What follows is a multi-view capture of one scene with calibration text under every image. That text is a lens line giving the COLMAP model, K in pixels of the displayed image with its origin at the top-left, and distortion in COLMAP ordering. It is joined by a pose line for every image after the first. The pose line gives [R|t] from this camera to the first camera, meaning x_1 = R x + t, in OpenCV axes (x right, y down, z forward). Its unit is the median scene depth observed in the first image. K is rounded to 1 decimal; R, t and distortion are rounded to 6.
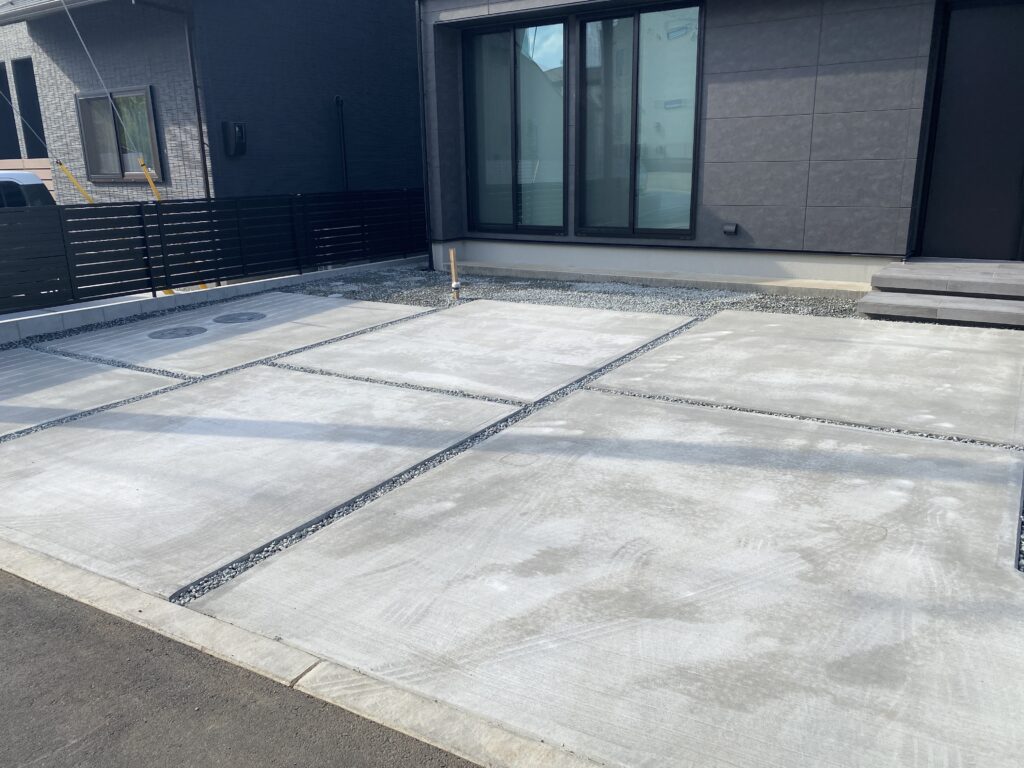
lens RADIAL K [[778.4, 0, 510.6], [0, 778.4, 379.3], [0, 0, 1]] dist [0.033789, -0.038982]
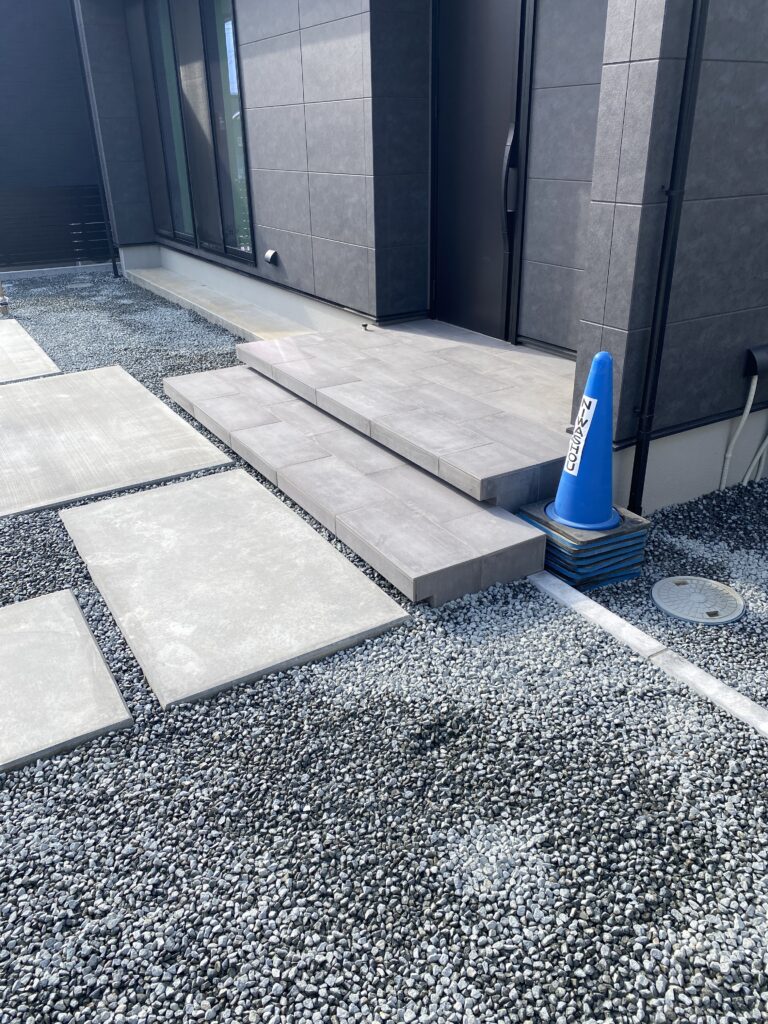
lens RADIAL K [[778.4, 0, 382.3], [0, 778.4, 510.7], [0, 0, 1]] dist [0.033789, -0.038982]
pose [[0.895203, 0.194615, -0.400920, 0.942446], [-0.115949, 0.970340, 0.212123, -0.156717], [0.430311, -0.143407, 0.891217, 0.385270]]
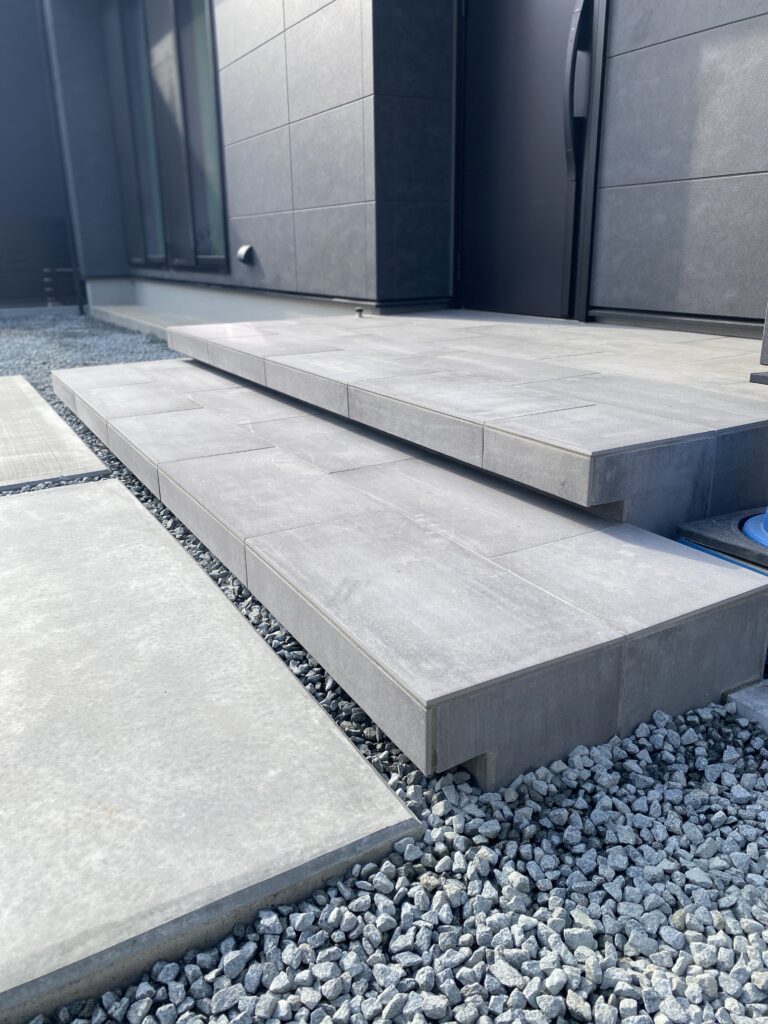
lens RADIAL K [[778.4, 0, 382.1], [0, 778.4, 507.5], [0, 0, 1]] dist [0.033789, -0.038982]
pose [[0.884753, 0.151957, -0.440592, 0.848693], [-0.124954, 0.988085, 0.089863, -0.082263], [0.448997, -0.024453, 0.893199, 0.625947]]
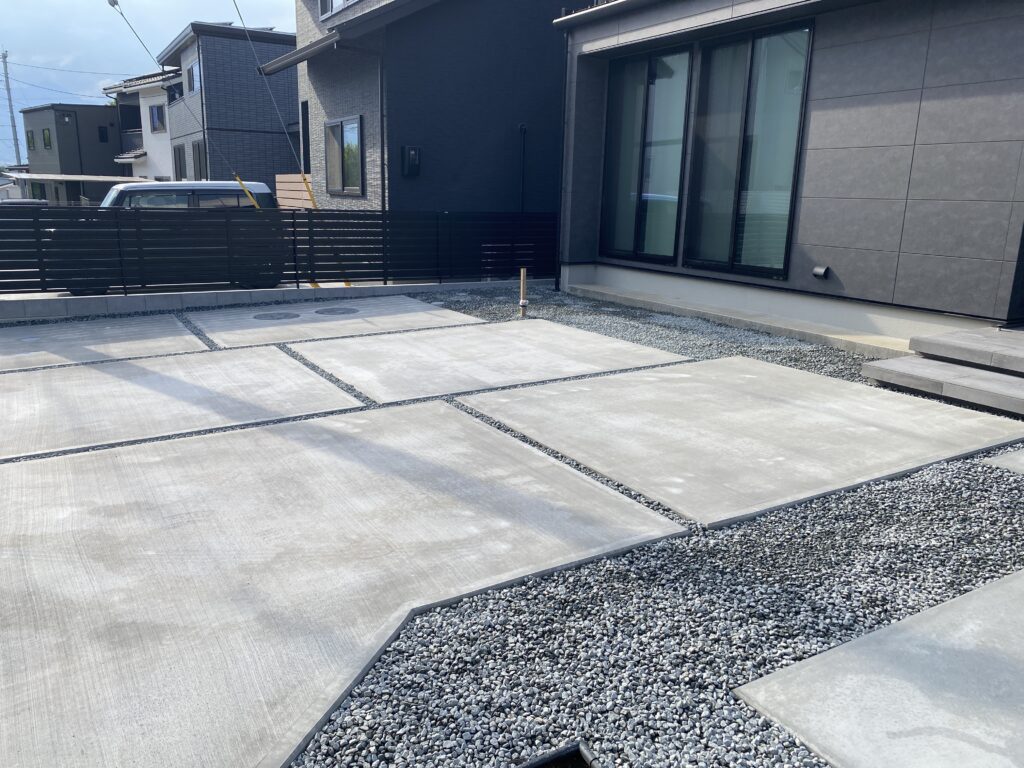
lens RADIAL K [[778.4, 0, 511.1], [0, 778.4, 380.6], [0, 0, 1]] dist [0.033789, -0.038982]
pose [[0.893636, 0.142758, -0.425481, 0.455573], [-0.156308, 0.987703, 0.003103, -0.023106], [0.420692, 0.063733, 0.904962, 0.070202]]
